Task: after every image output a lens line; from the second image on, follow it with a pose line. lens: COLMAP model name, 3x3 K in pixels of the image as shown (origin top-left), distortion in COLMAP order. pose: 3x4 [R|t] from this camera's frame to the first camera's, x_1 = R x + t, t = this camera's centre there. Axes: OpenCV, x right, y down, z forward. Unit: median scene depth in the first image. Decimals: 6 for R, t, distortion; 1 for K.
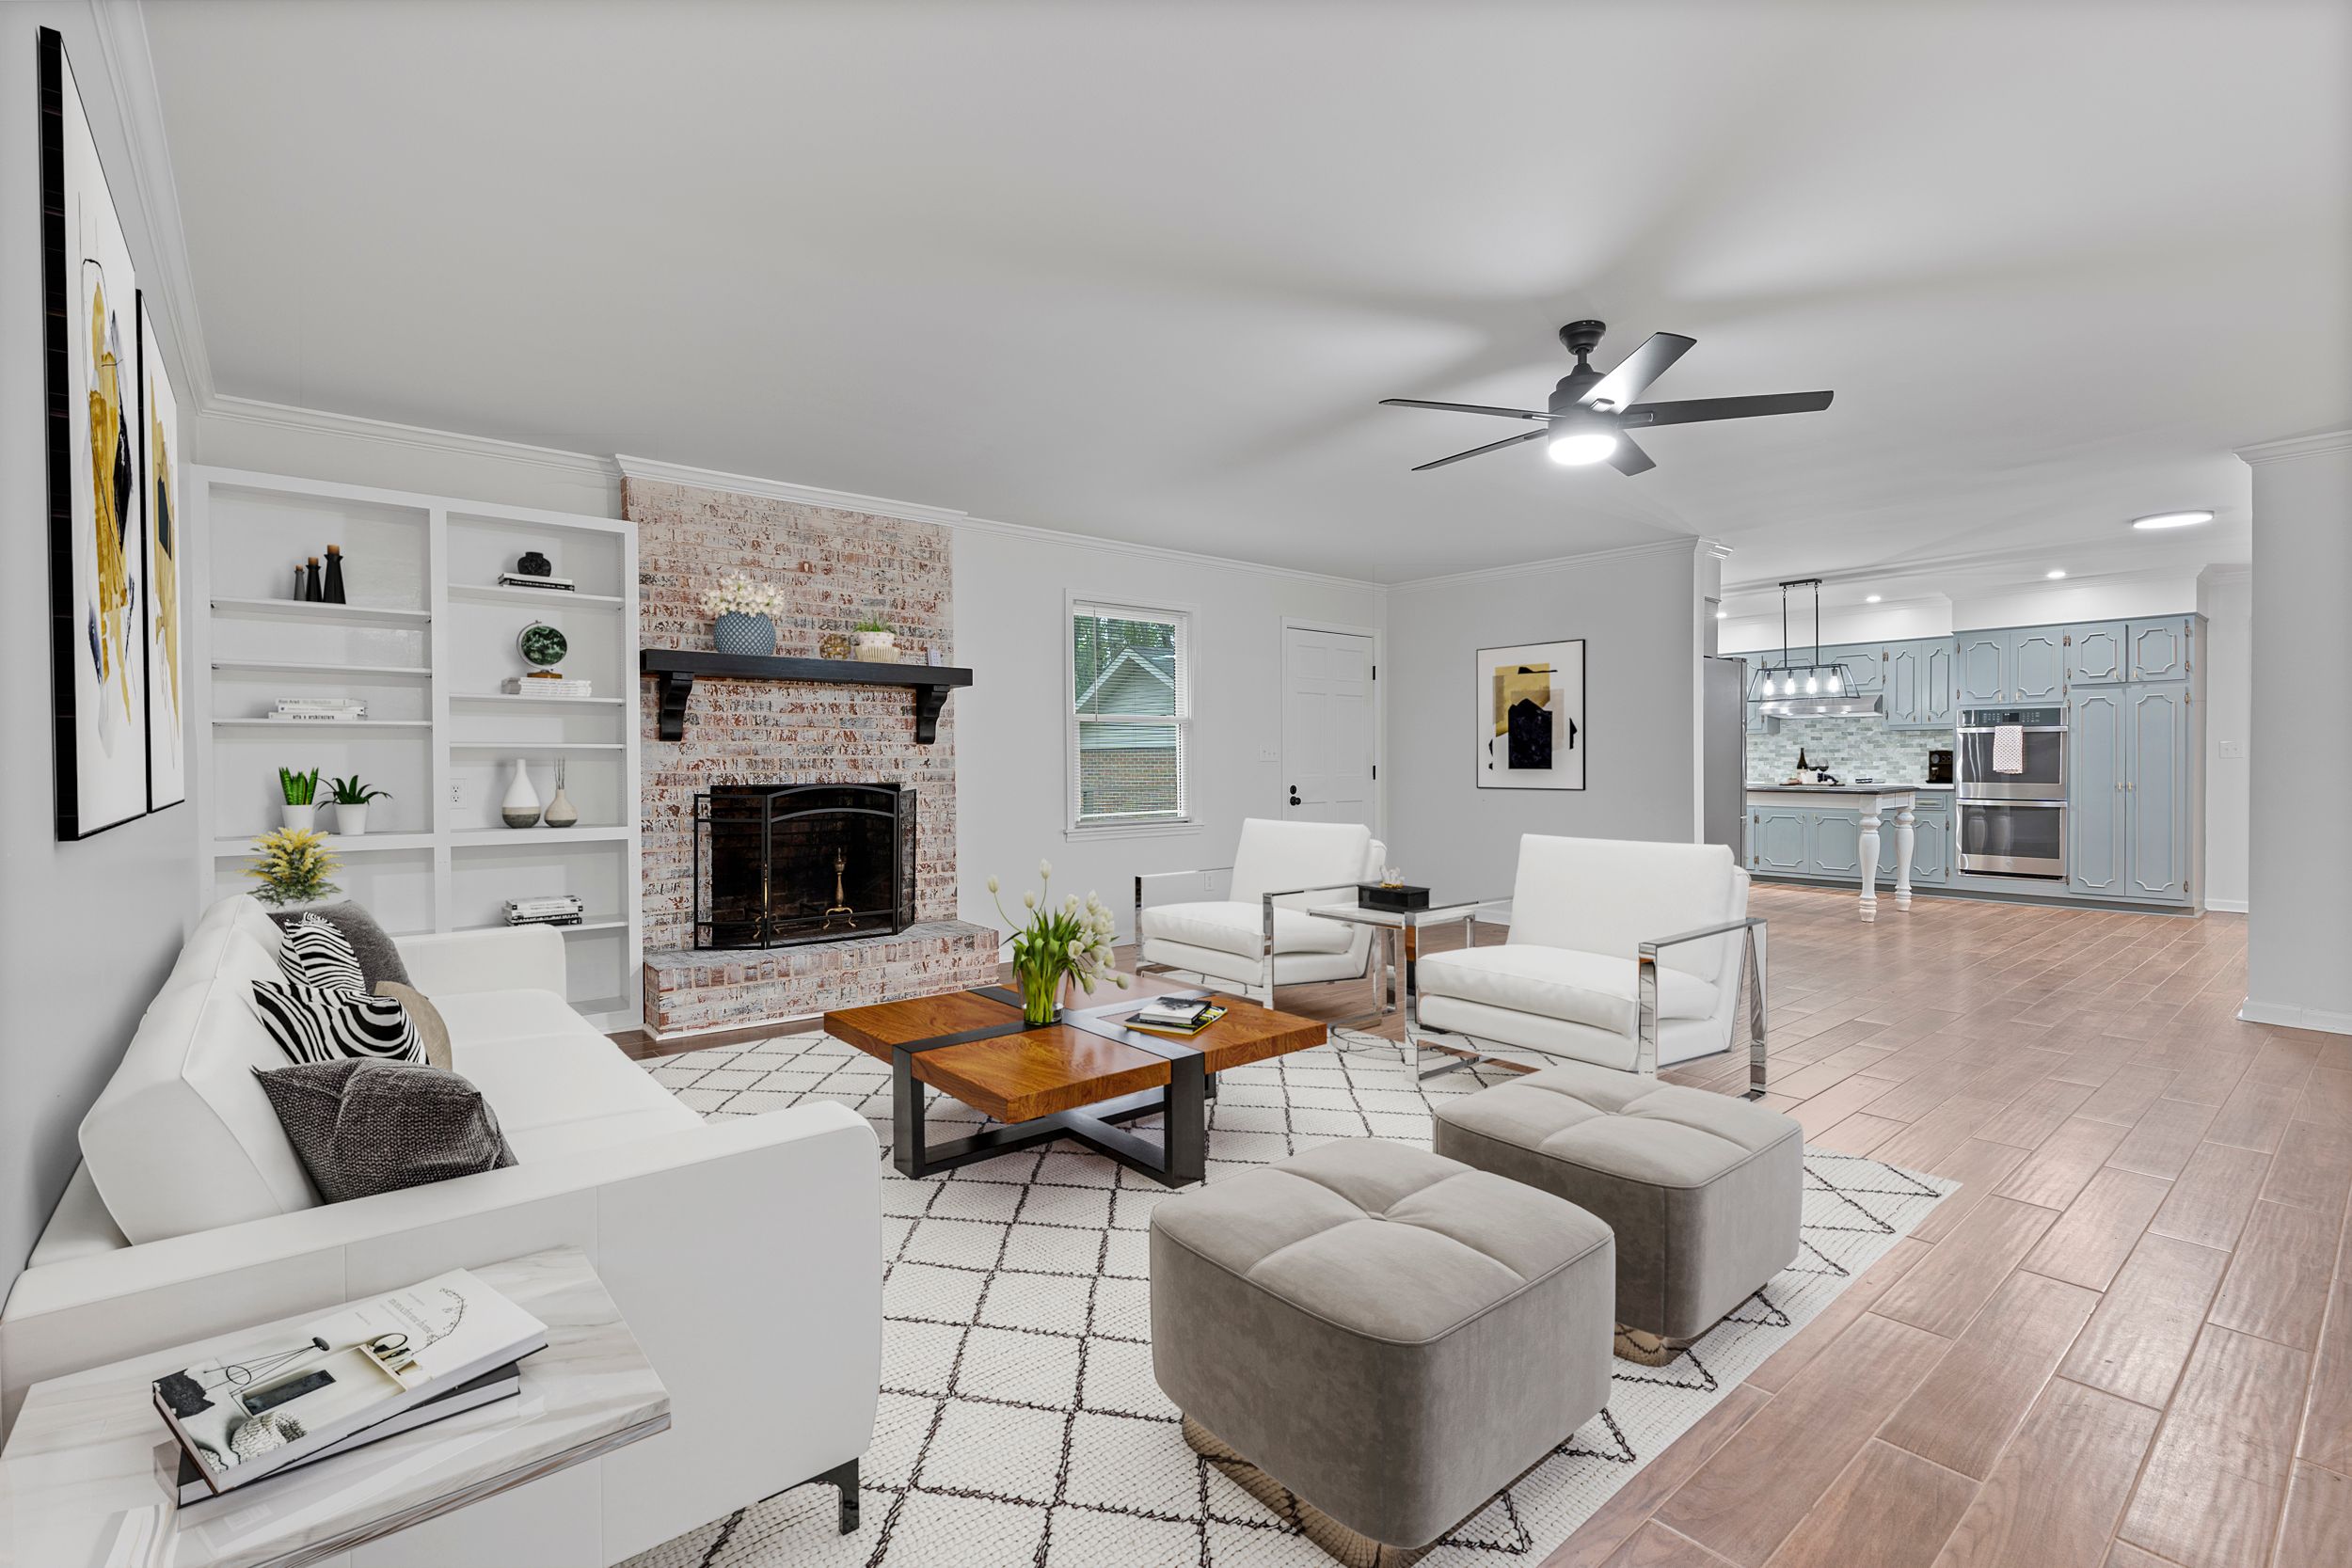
lens RADIAL K [[1068.2, 0, 1183.6], [0, 1068.2, 778.8], [0, 0, 1]] dist [-0.012909, 0.006349]
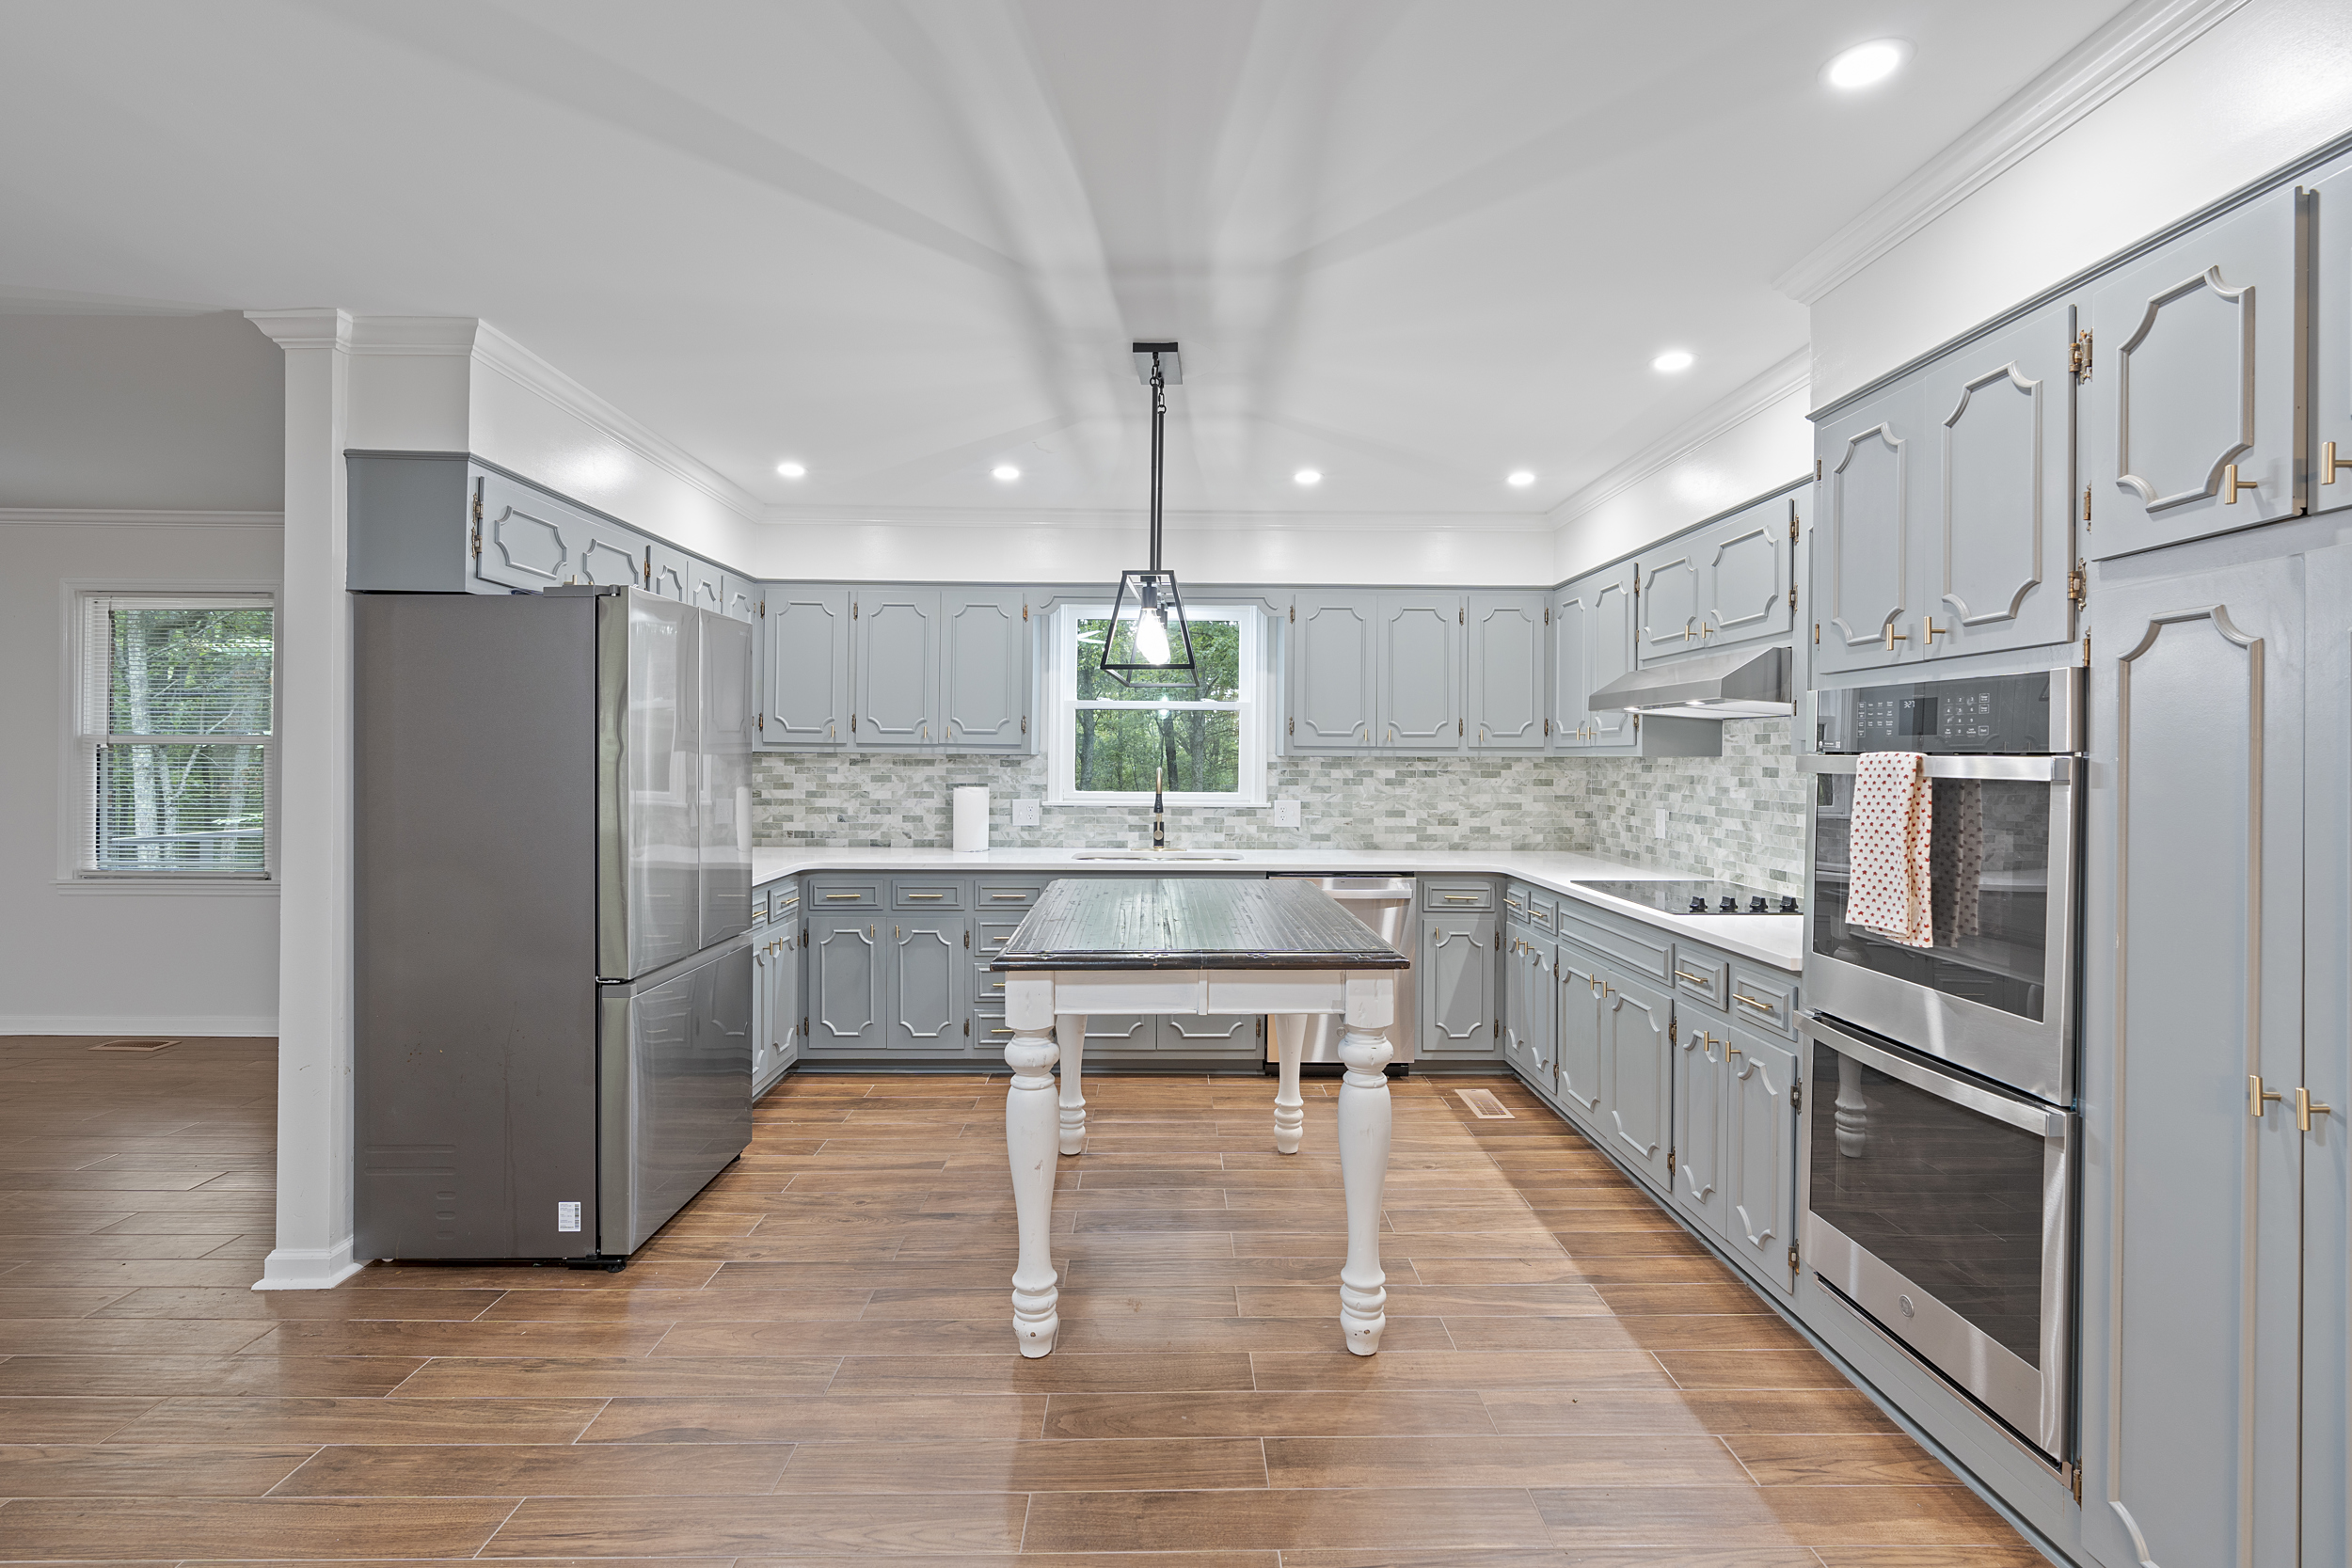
lens RADIAL K [[1071.8, 0, 1177.8], [0, 1071.8, 758.6], [0, 0, 1]] dist [-0.012630, 0.006355]
pose [[0.776187, 0.012120, -0.630386, 1.197161], [-0.021907, 0.999730, -0.007753, -0.063206], [0.630122, 0.019828, 0.776243, 1.044113]]
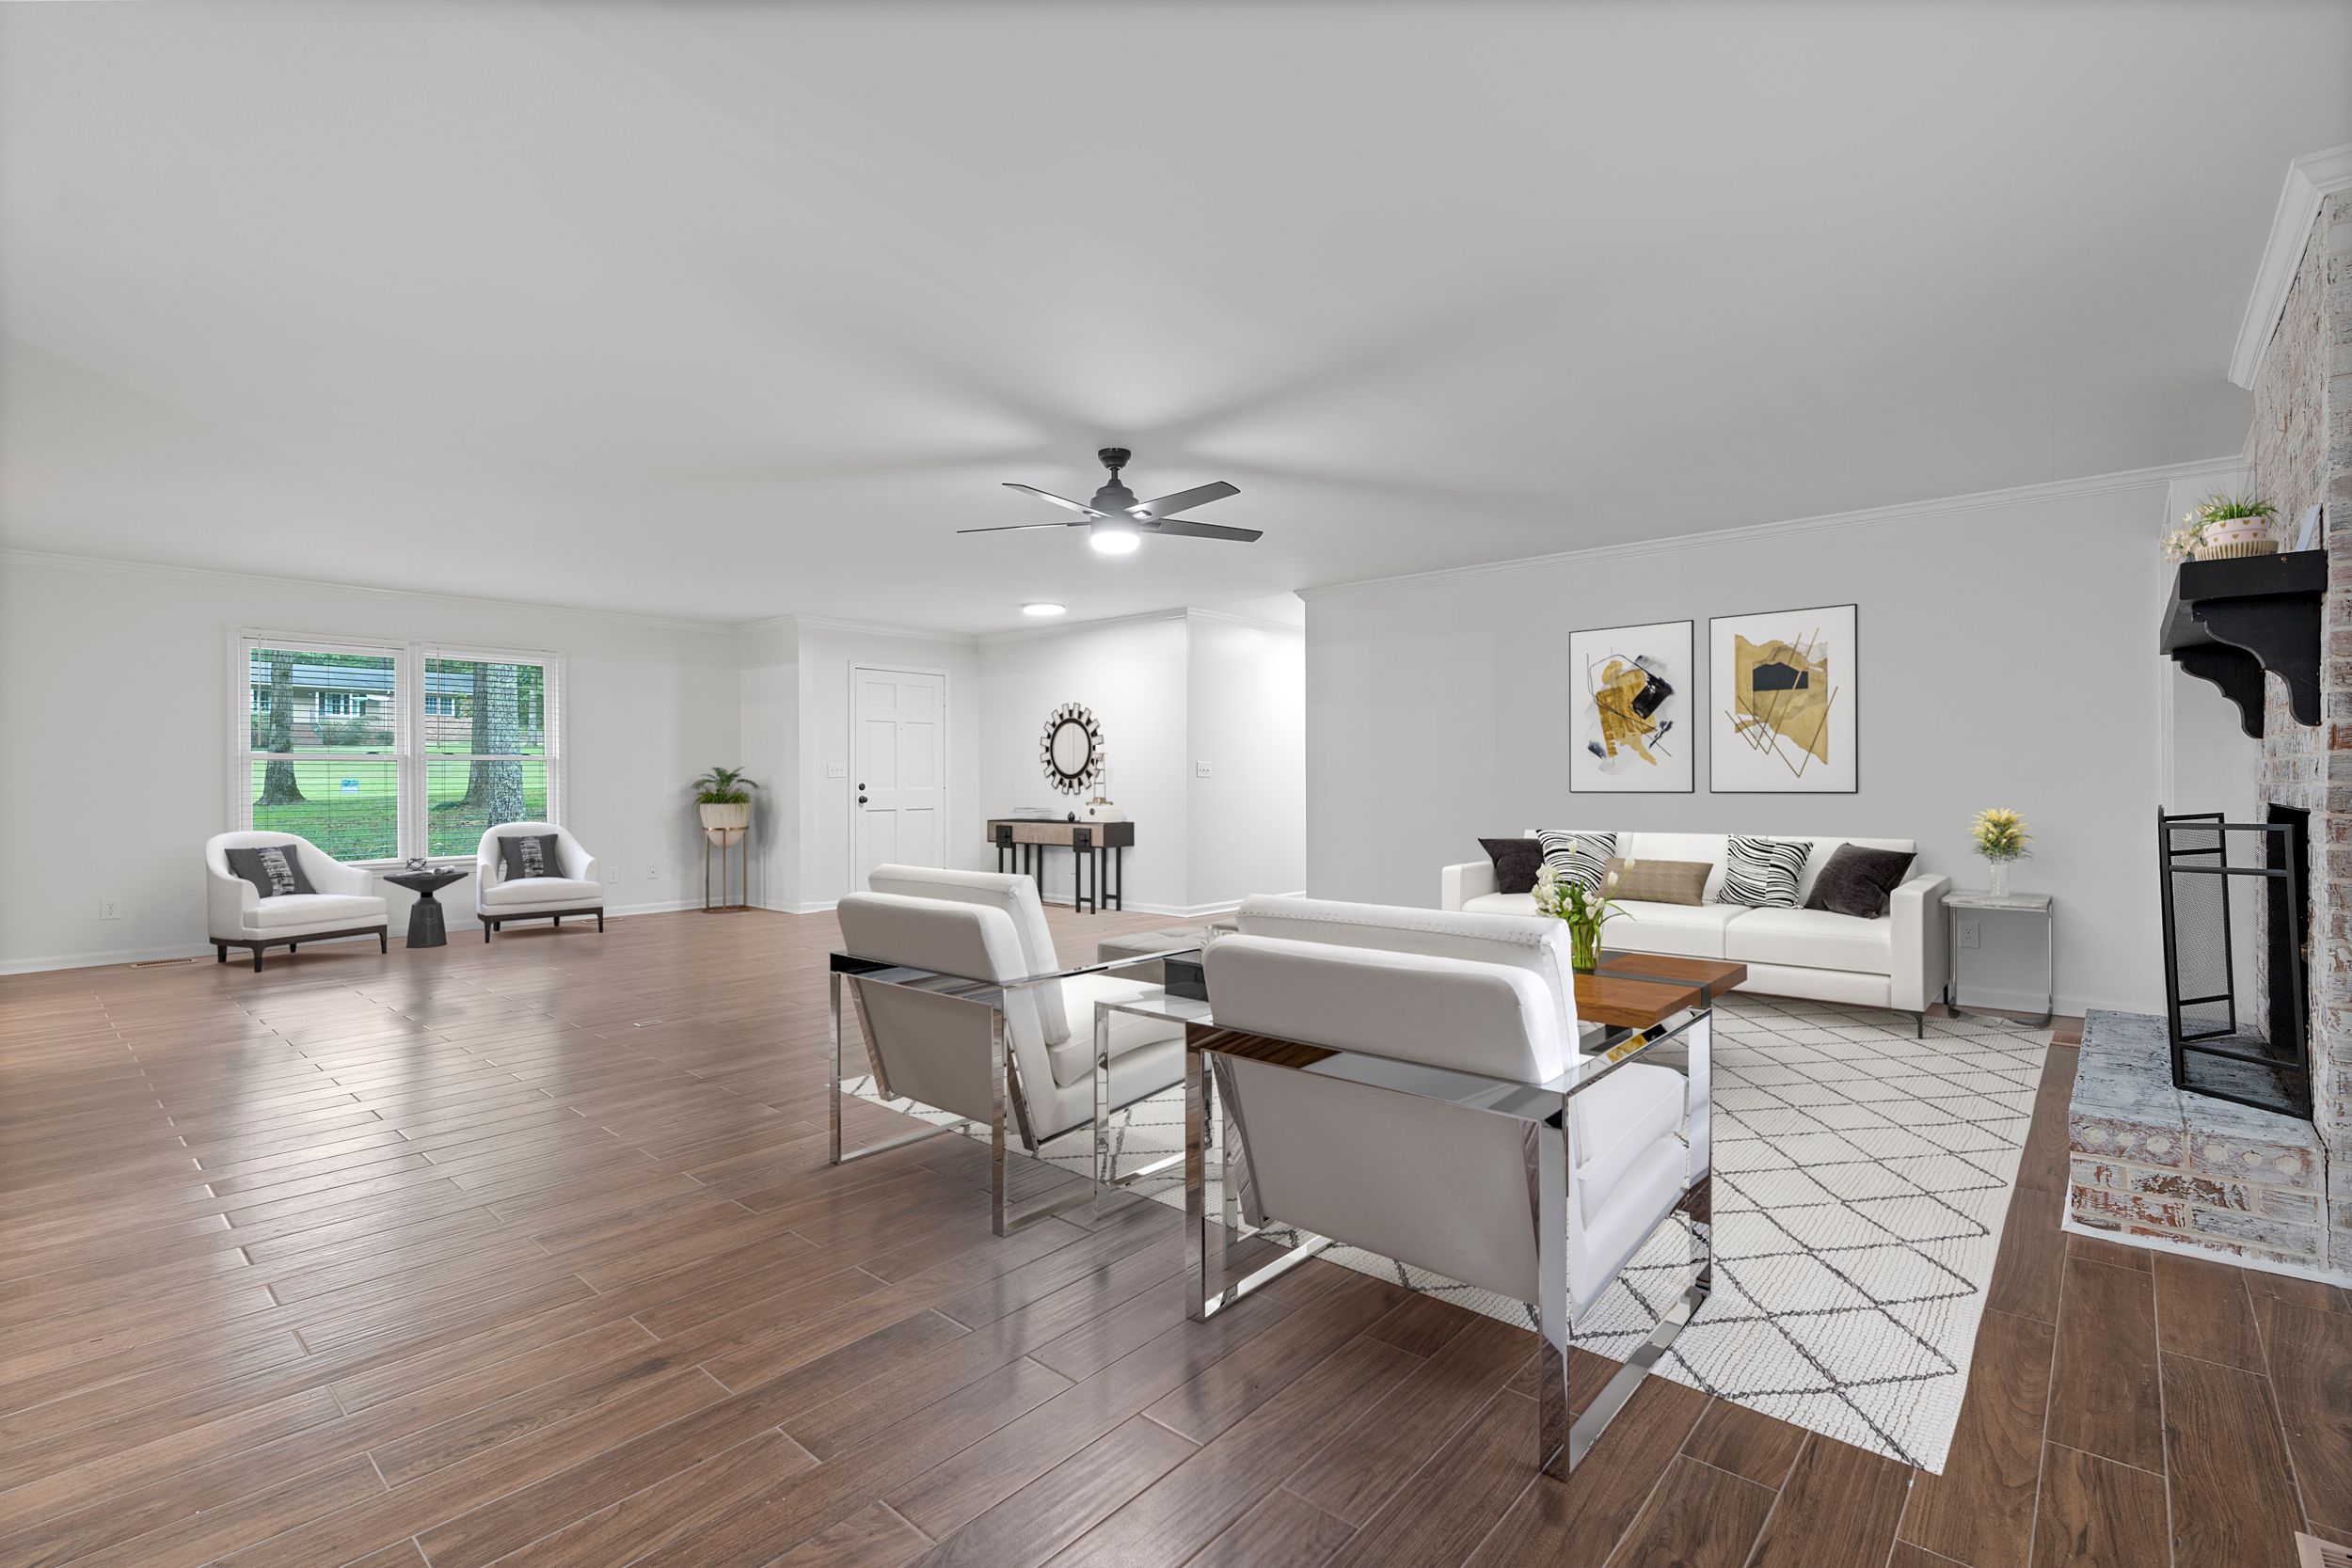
lens RADIAL K [[1068.2, 0, 1183.6], [0, 1068.2, 778.8], [0, 0, 1]] dist [-0.012909, 0.006349]
pose [[-0.988254, 0.008574, -0.152577, 0.294783], [0.006409, 0.999872, 0.014673, -0.019850], [0.152684, 0.013523, -0.988183, 1.394791]]
